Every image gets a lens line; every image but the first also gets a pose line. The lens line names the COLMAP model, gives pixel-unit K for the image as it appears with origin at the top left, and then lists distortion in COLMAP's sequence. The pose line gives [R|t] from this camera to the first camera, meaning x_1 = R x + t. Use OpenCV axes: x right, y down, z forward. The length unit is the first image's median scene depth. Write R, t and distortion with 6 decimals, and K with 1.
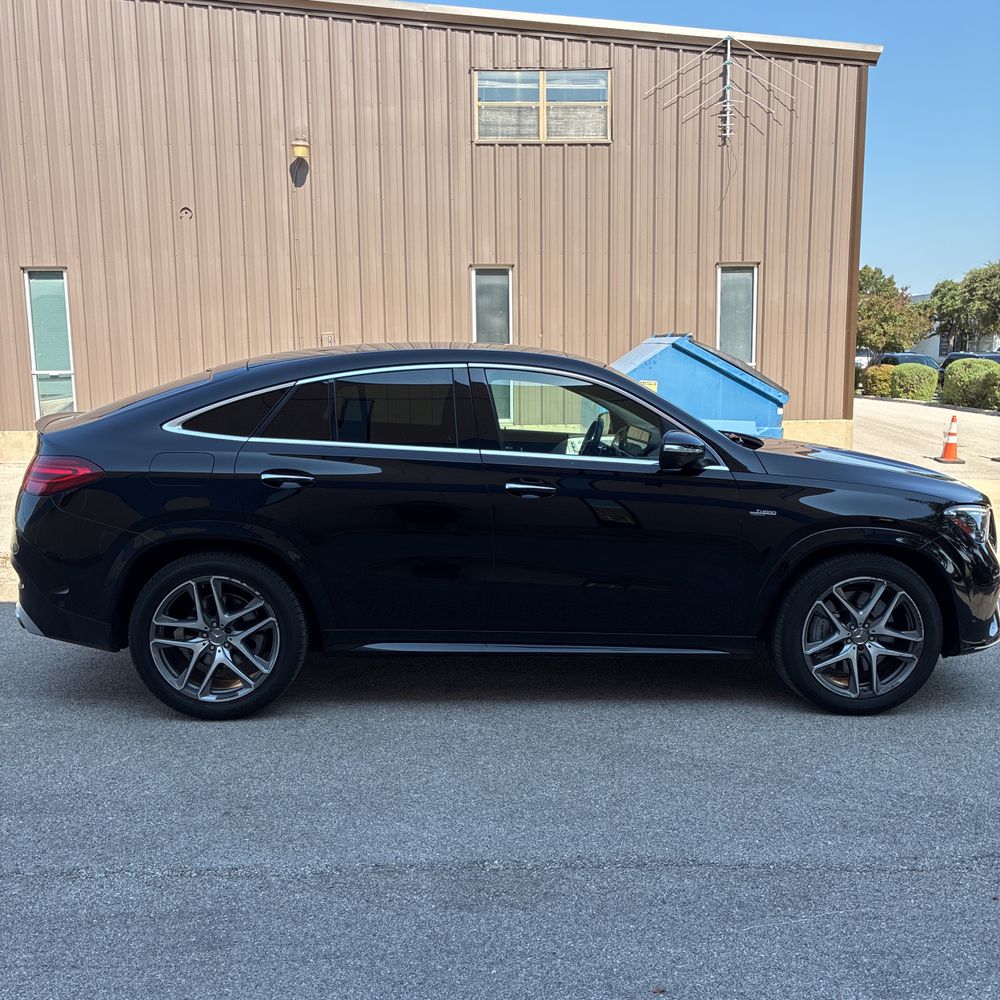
lens RADIAL K [[1007.8, 0, 504.7], [0, 1007.8, 495.4], [0, 0, 1]] dist [0.027792, -0.013282]
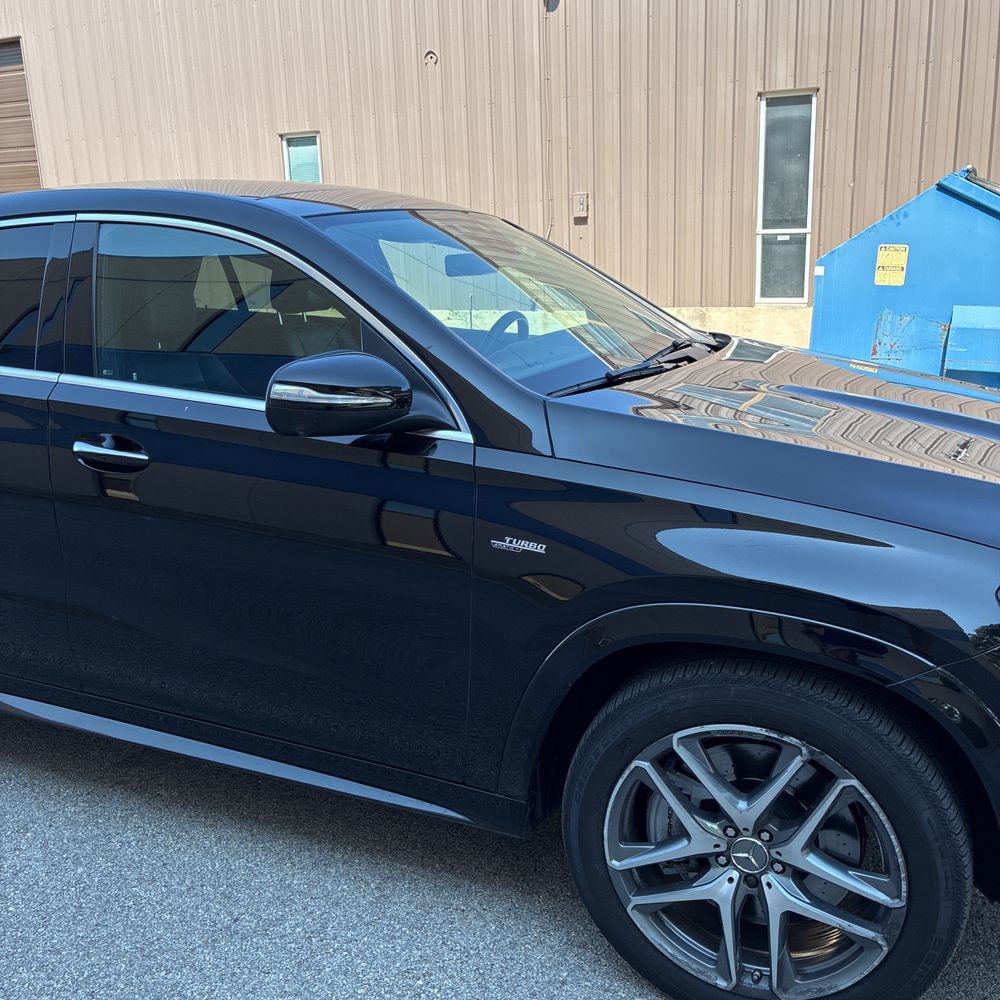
lens RADIAL K [[1009.6, 0, 498.4], [0, 1009.6, 491.5], [0, 0, 1]] dist [0.009016, 0.014991]
pose [[0.899382, 0.088628, -0.428085, 0.208680], [-0.036934, 0.991138, 0.127602, -0.029705], [0.435601, -0.098951, 0.894685, 0.292196]]
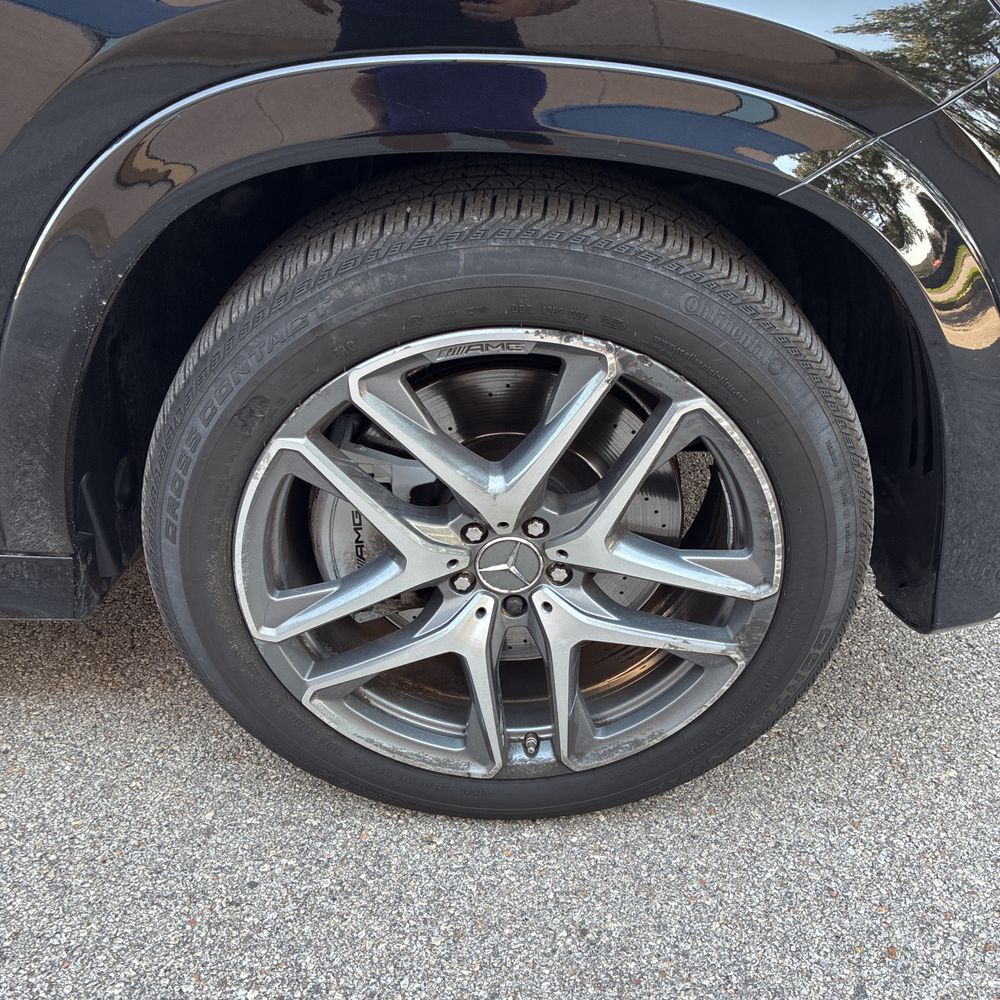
lens RADIAL K [[1020.5, 0, 509.2], [0, 1020.5, 487.3], [0, 0, 1]] dist [0.032826, -0.026165]
pose [[0.998949, 0.022718, -0.039815, 0.177286], [-0.003814, 0.906736, 0.421681, 0.011825], [0.045681, -0.421086, 0.905870, 0.391435]]
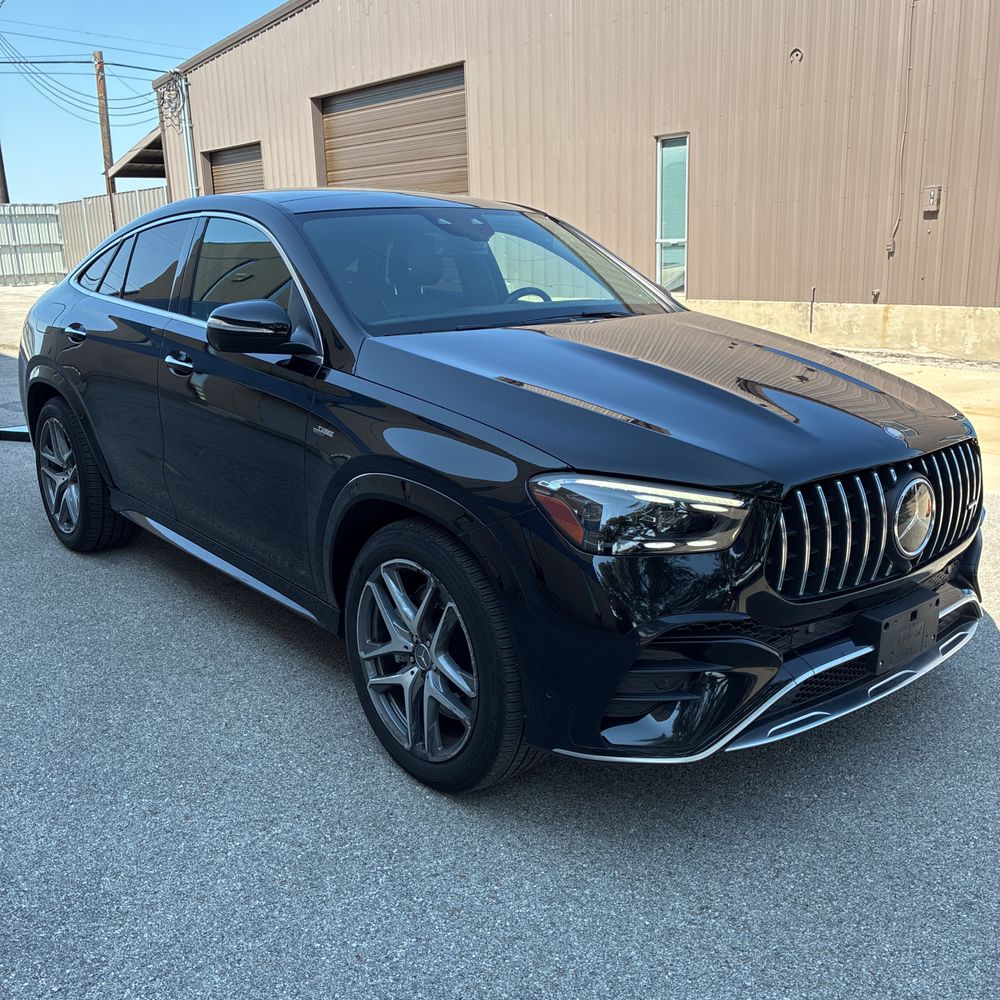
lens RADIAL K [[1010.1, 0, 495.1], [0, 1010.1, 495.1], [0, 0, 1]] dist [0.031392, -0.028493]
pose [[0.609090, 0.183958, -0.771472, 0.406582], [-0.090685, 0.982503, 0.162681, -0.028702], [0.787900, -0.029126, 0.615114, 0.327394]]
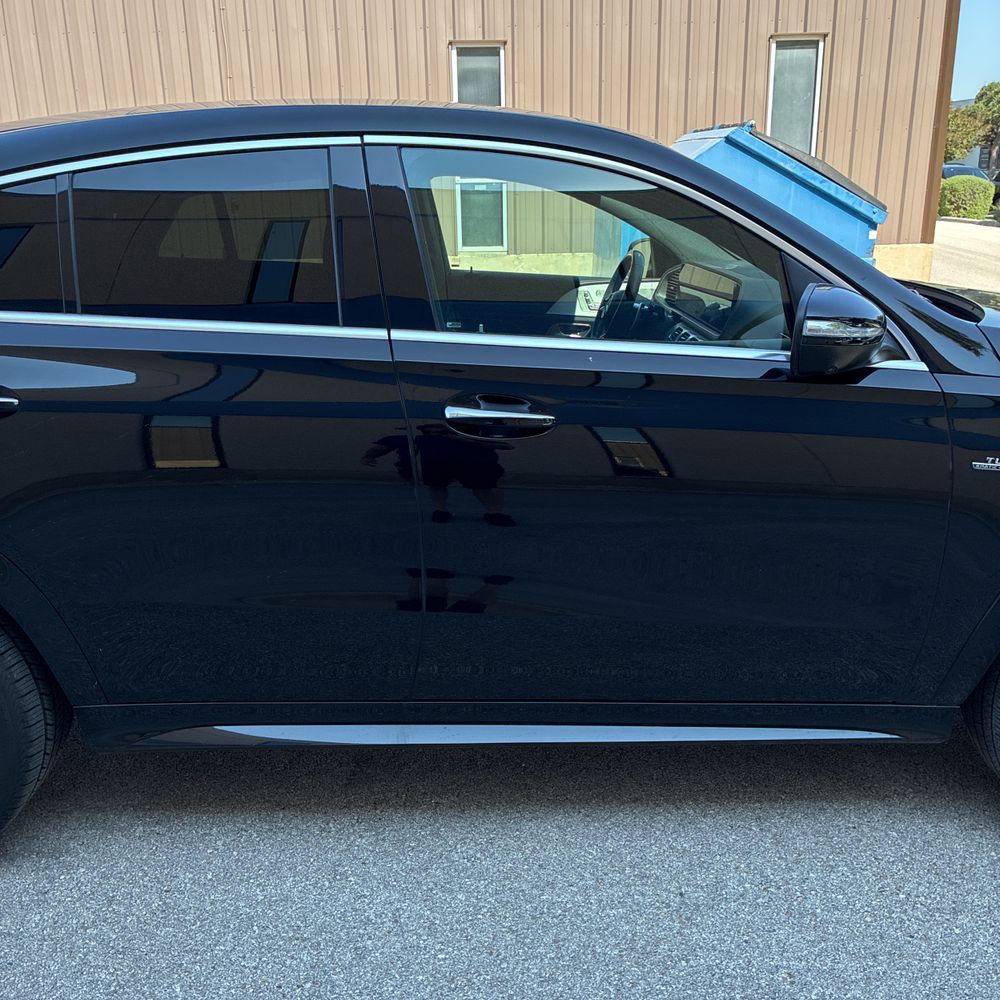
lens RADIAL K [[1014.5, 0, 494.1], [0, 1014.5, 500.1], [0, 0, 1]] dist [-0.001731, 0.025790]
pose [[0.999868, -0.004756, -0.015514, 0.014409], [0.007340, 0.985238, 0.171032, -0.023089], [0.014472, -0.171123, 0.985143, 0.257646]]
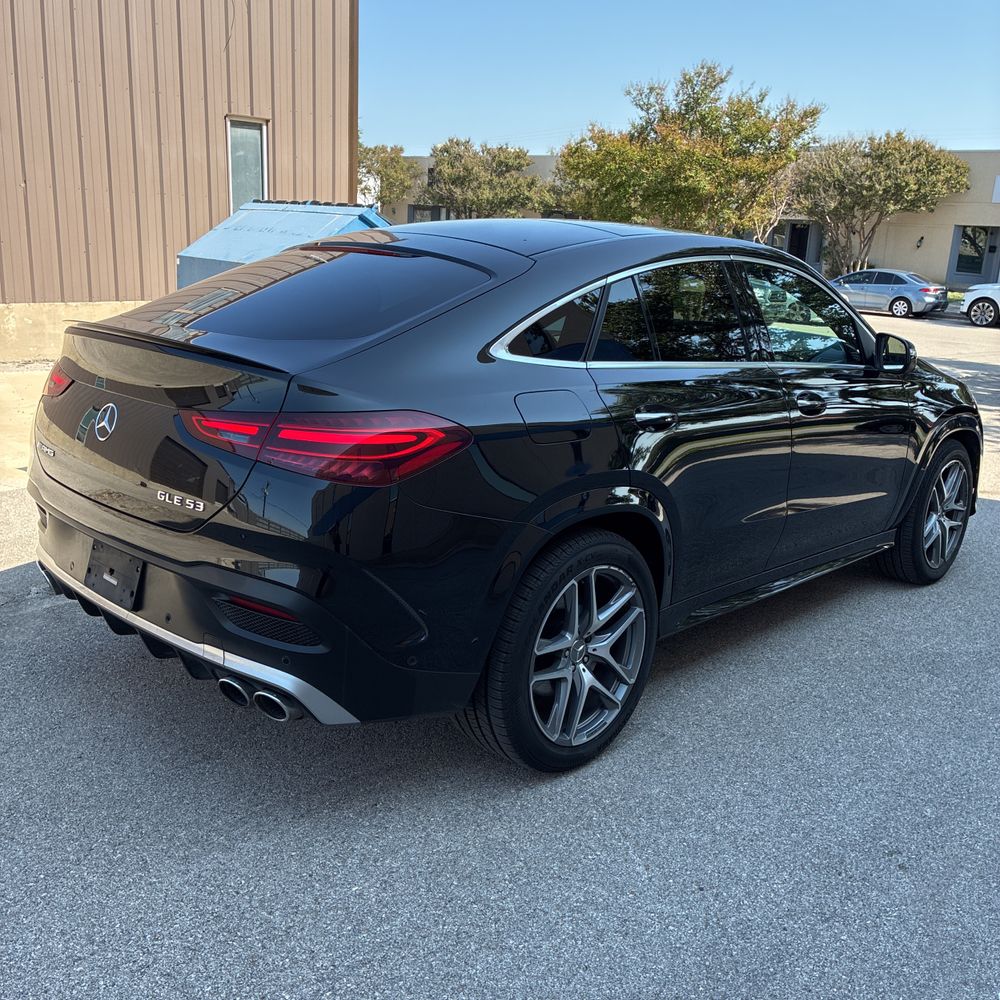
lens RADIAL K [[990.5, 0, 504.5], [0, 990.5, 500.1], [0, 0, 1]] dist [0.024289, 0.008177]
pose [[0.719821, -0.145656, 0.678707, -0.371881], [0.049980, 0.986075, 0.158612, -0.035789], [-0.692358, -0.080250, 0.717077, 0.267793]]
